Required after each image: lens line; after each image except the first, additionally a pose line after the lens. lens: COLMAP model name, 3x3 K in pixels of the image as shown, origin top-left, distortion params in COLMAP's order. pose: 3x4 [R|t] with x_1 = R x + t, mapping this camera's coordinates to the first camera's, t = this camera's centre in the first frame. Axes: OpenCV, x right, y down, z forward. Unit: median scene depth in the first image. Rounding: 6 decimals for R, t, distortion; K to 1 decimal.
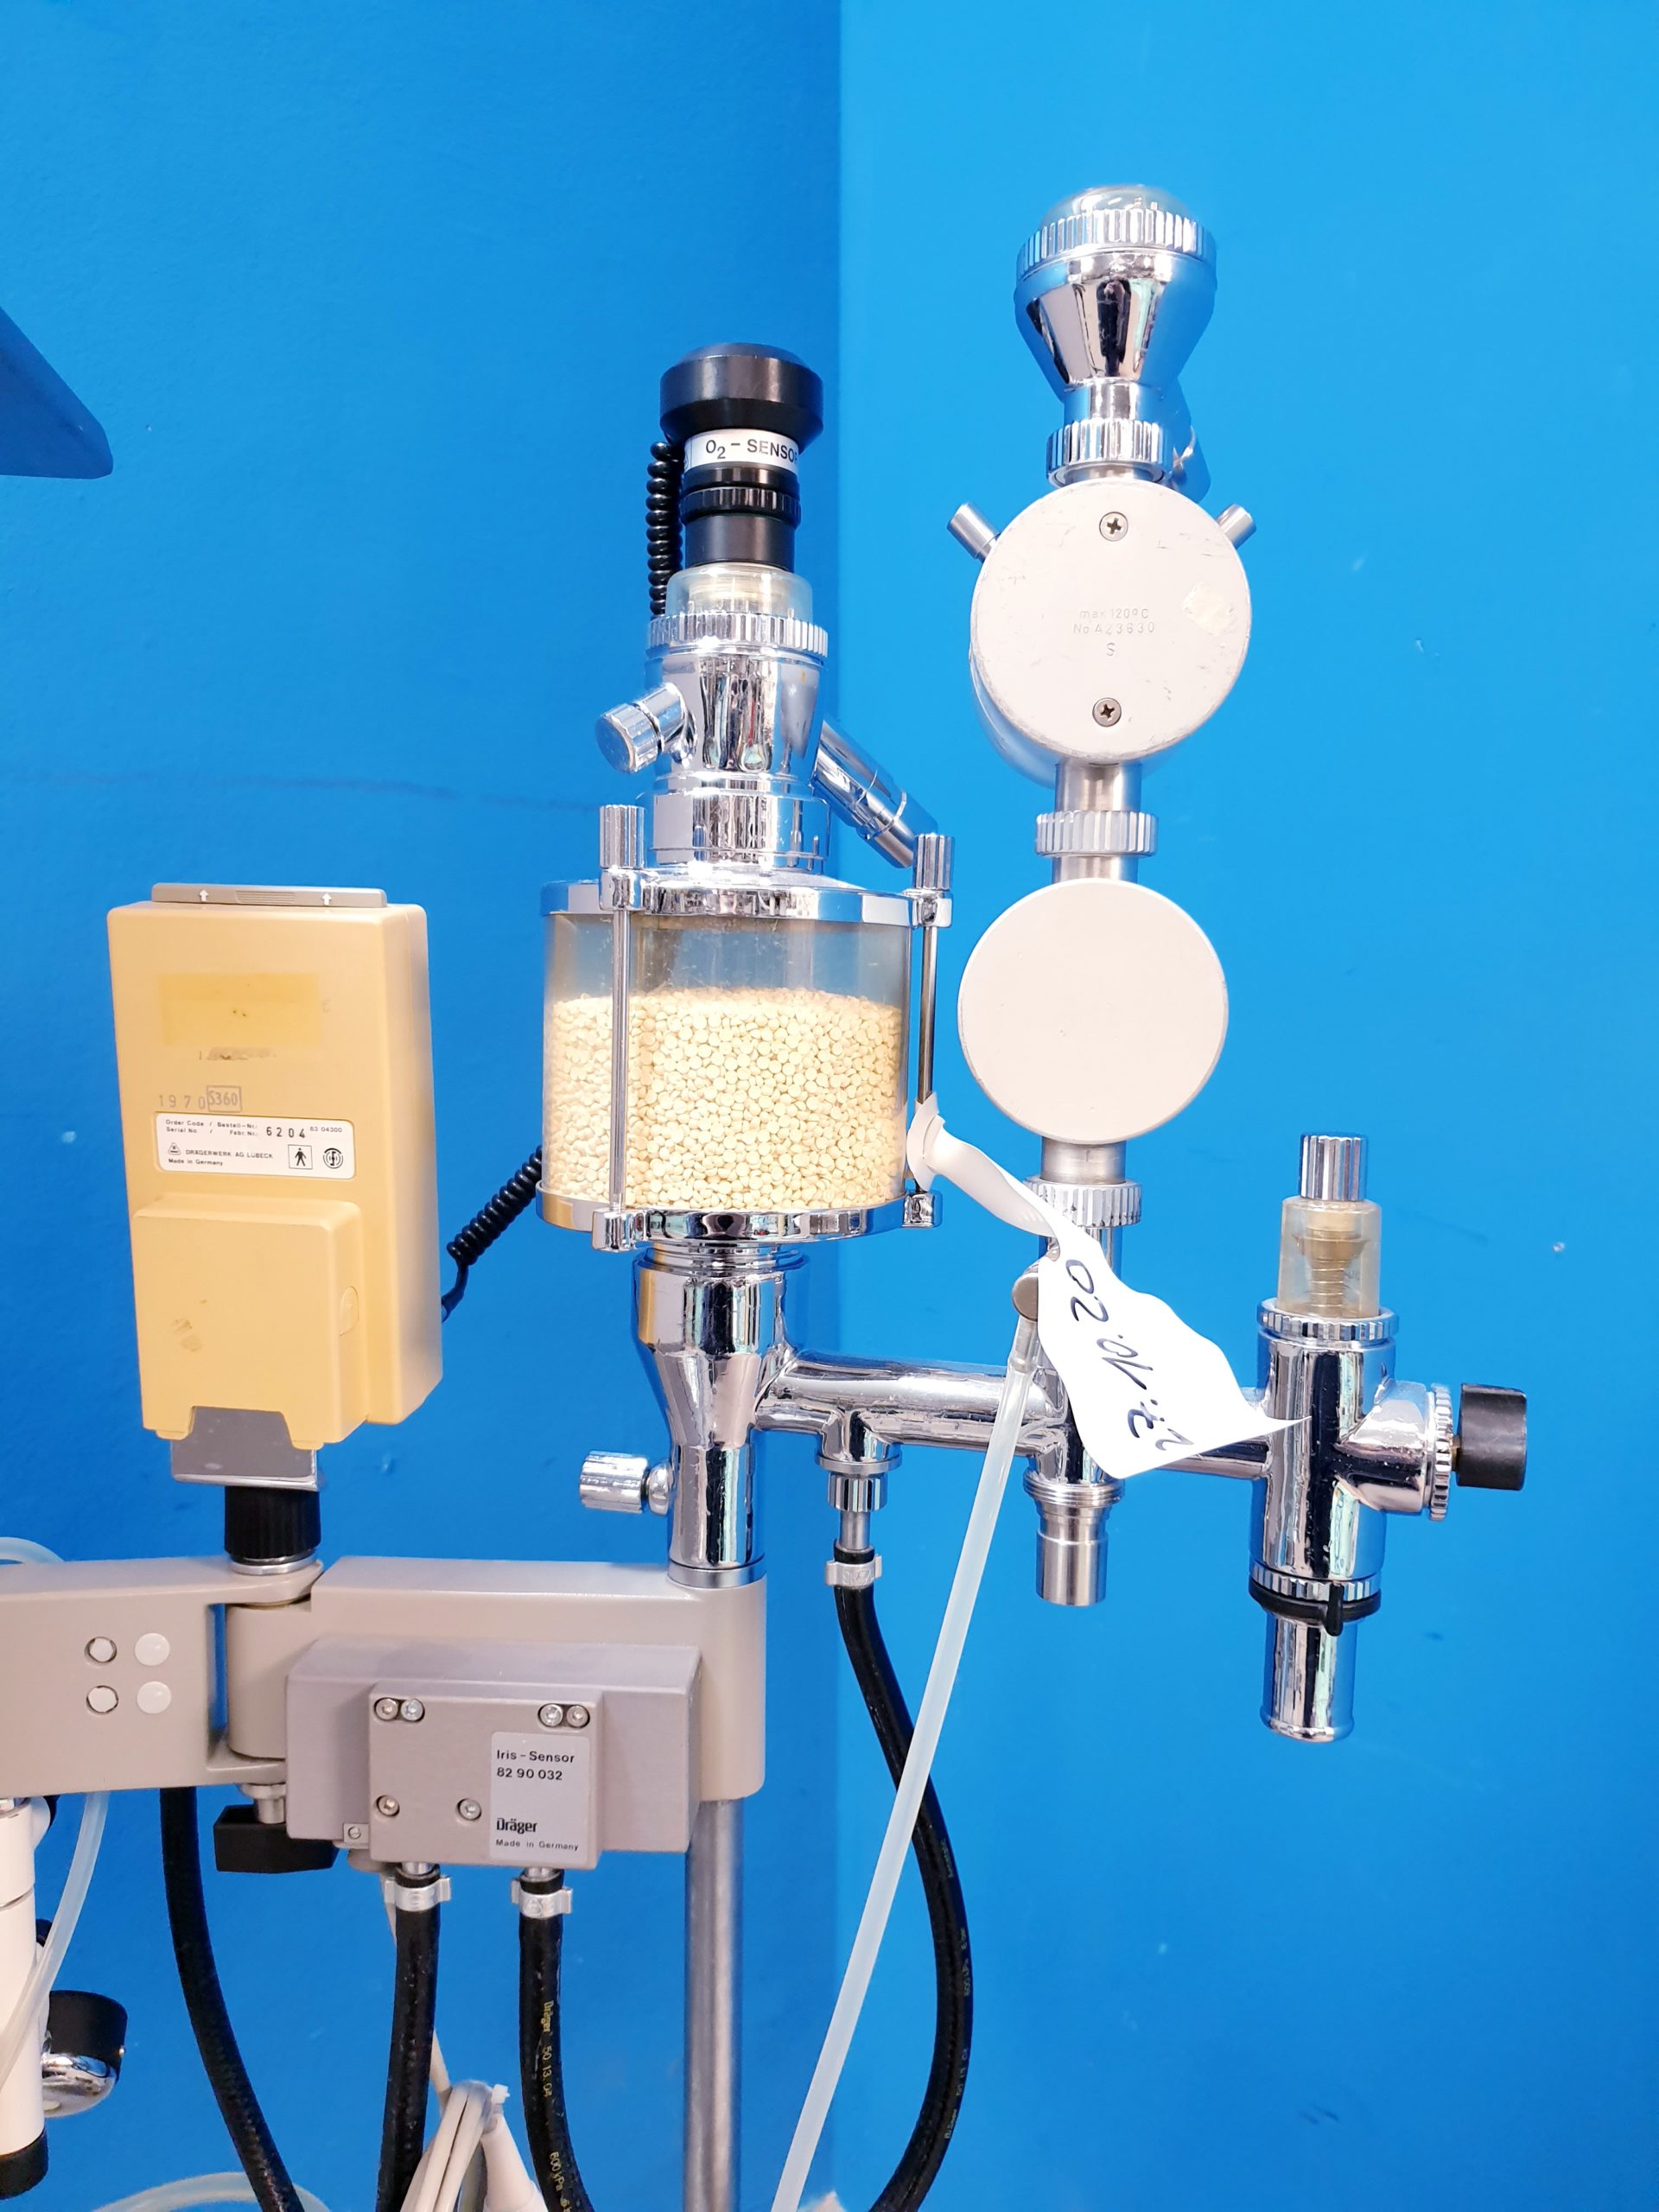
lens RADIAL K [[1832.7, 0, 839.9], [0, 1832.7, 1105.8], [0, 0, 1]] dist [0.052668, 0.016876]
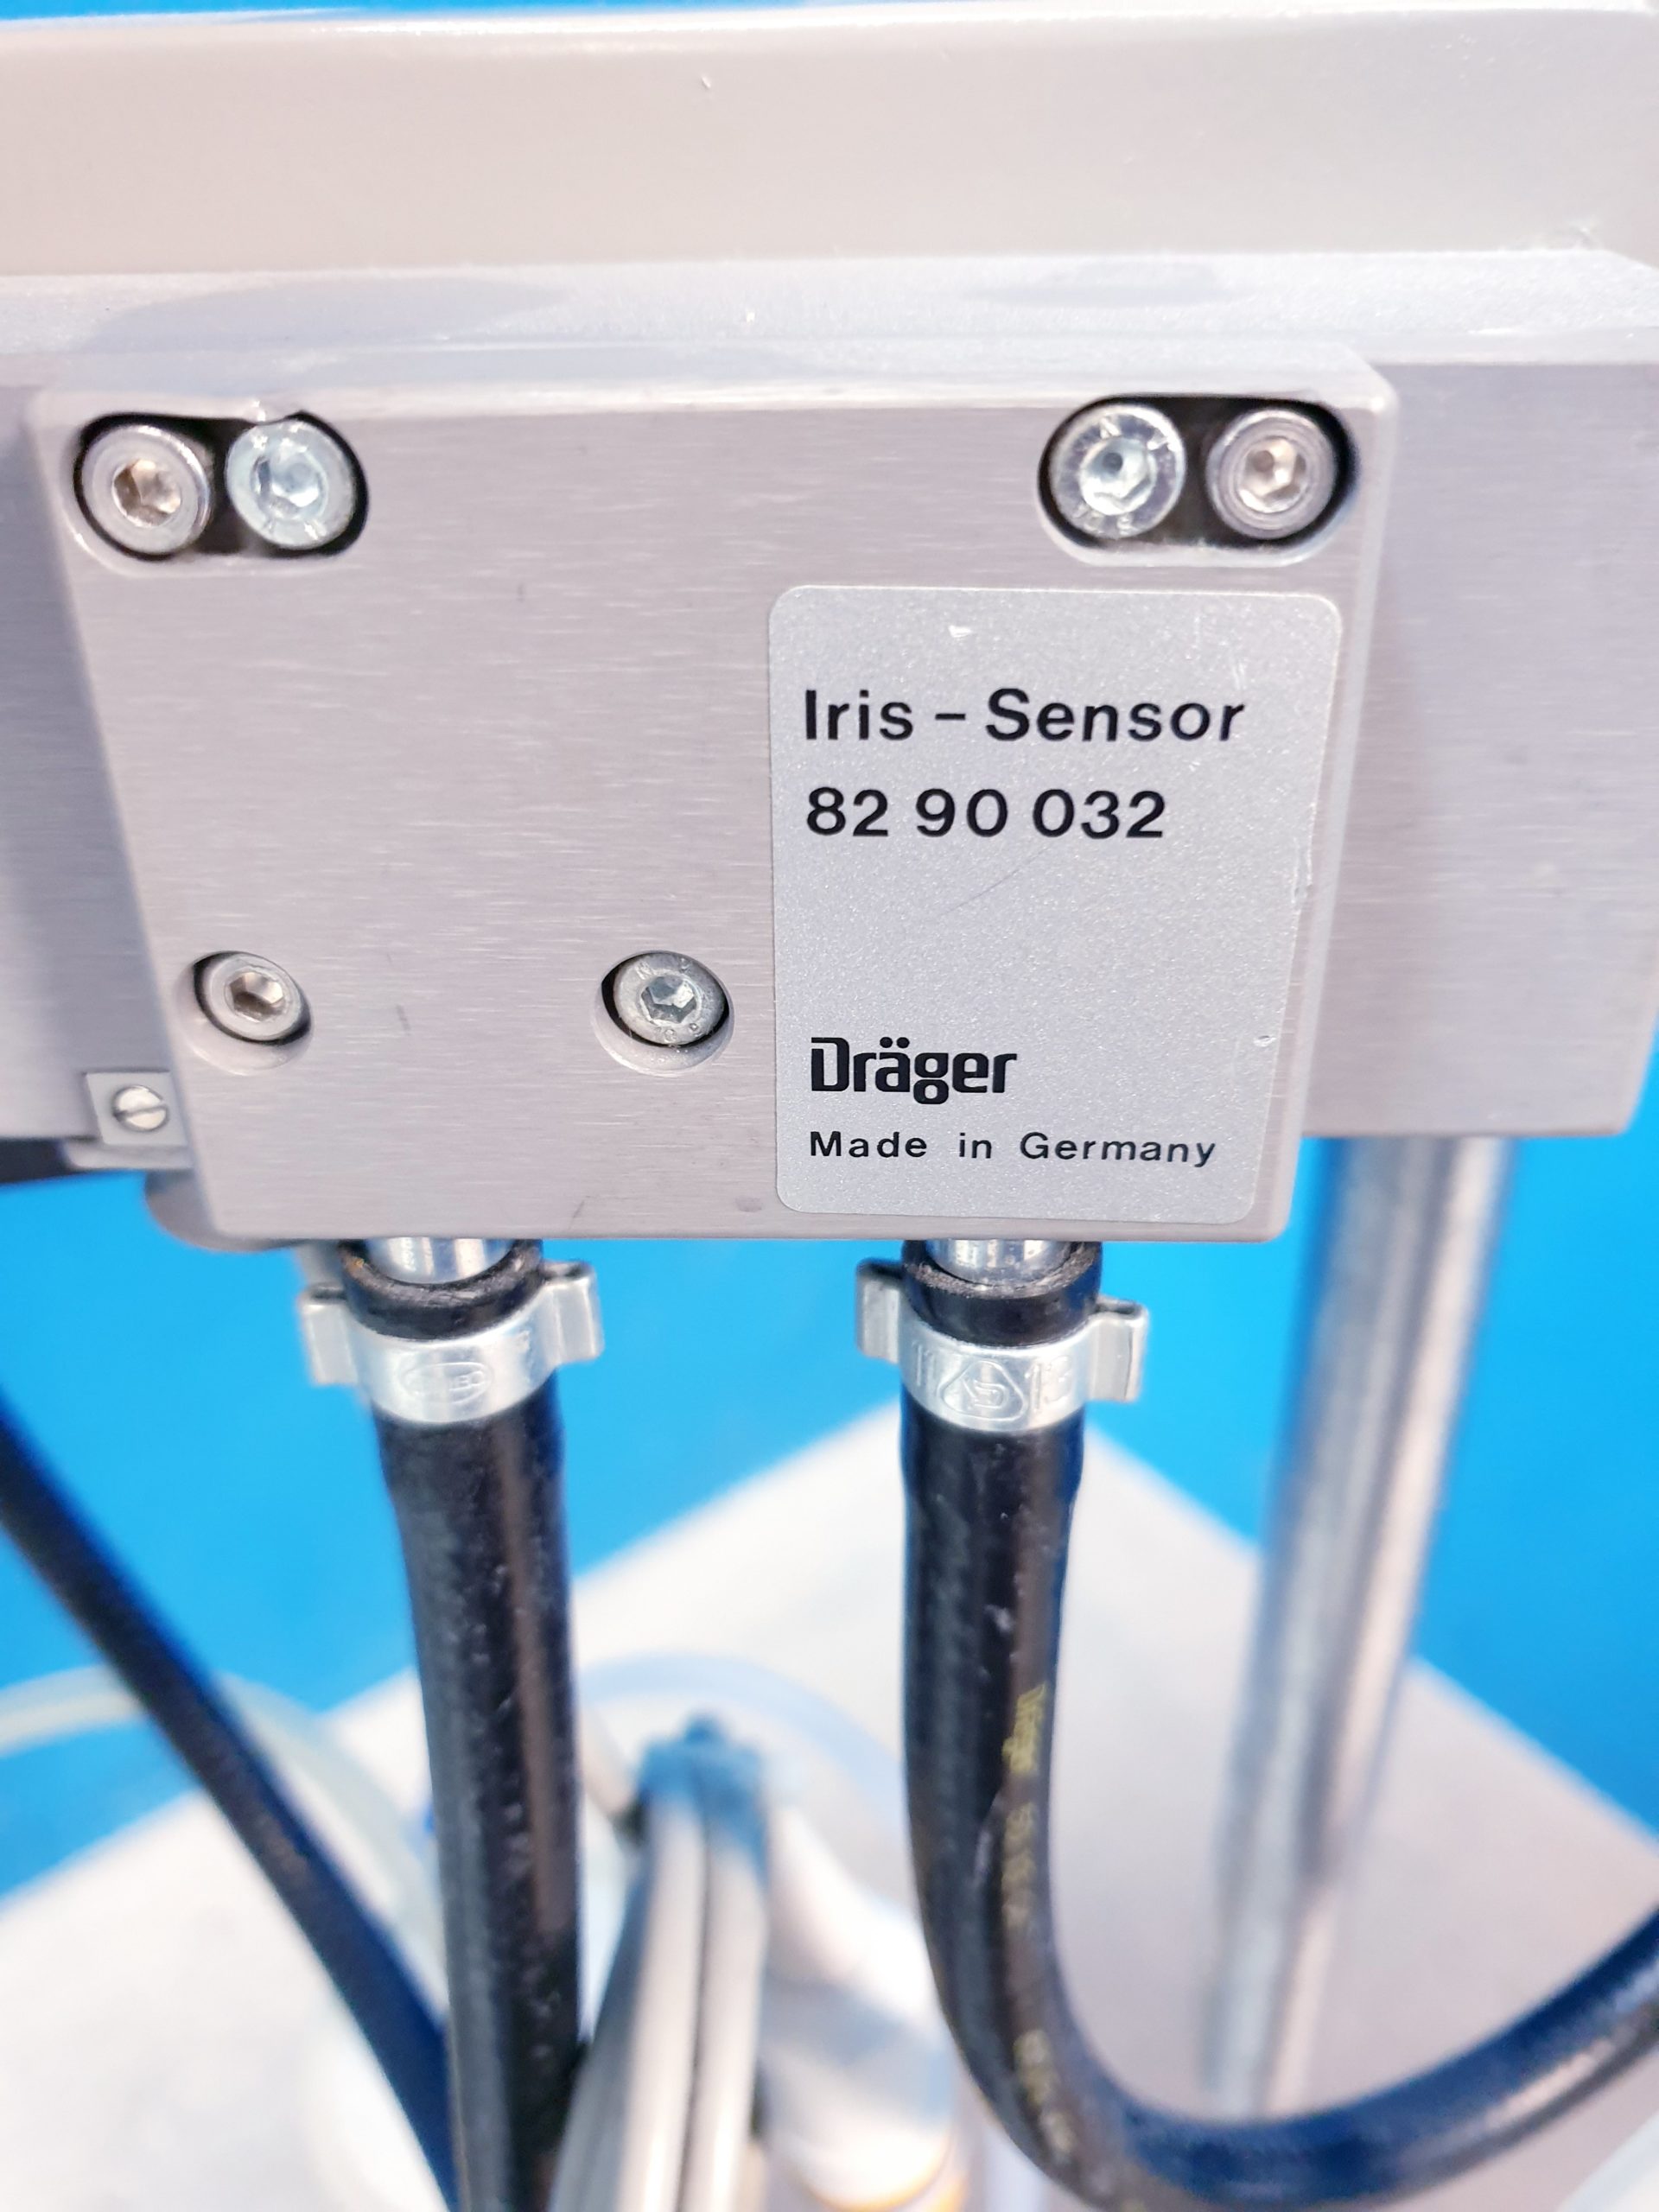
lens RADIAL K [[1832.7, 0, 833.9], [0, 1832.7, 1110.4], [0, 0, 1]] dist [0.052668, 0.016876]
pose [[0.999294, -0.037213, 0.005251, -0.183703], [0.031650, 0.908659, 0.416339, 0.309862], [-0.020264, -0.415878, 0.909194, 0.816781]]
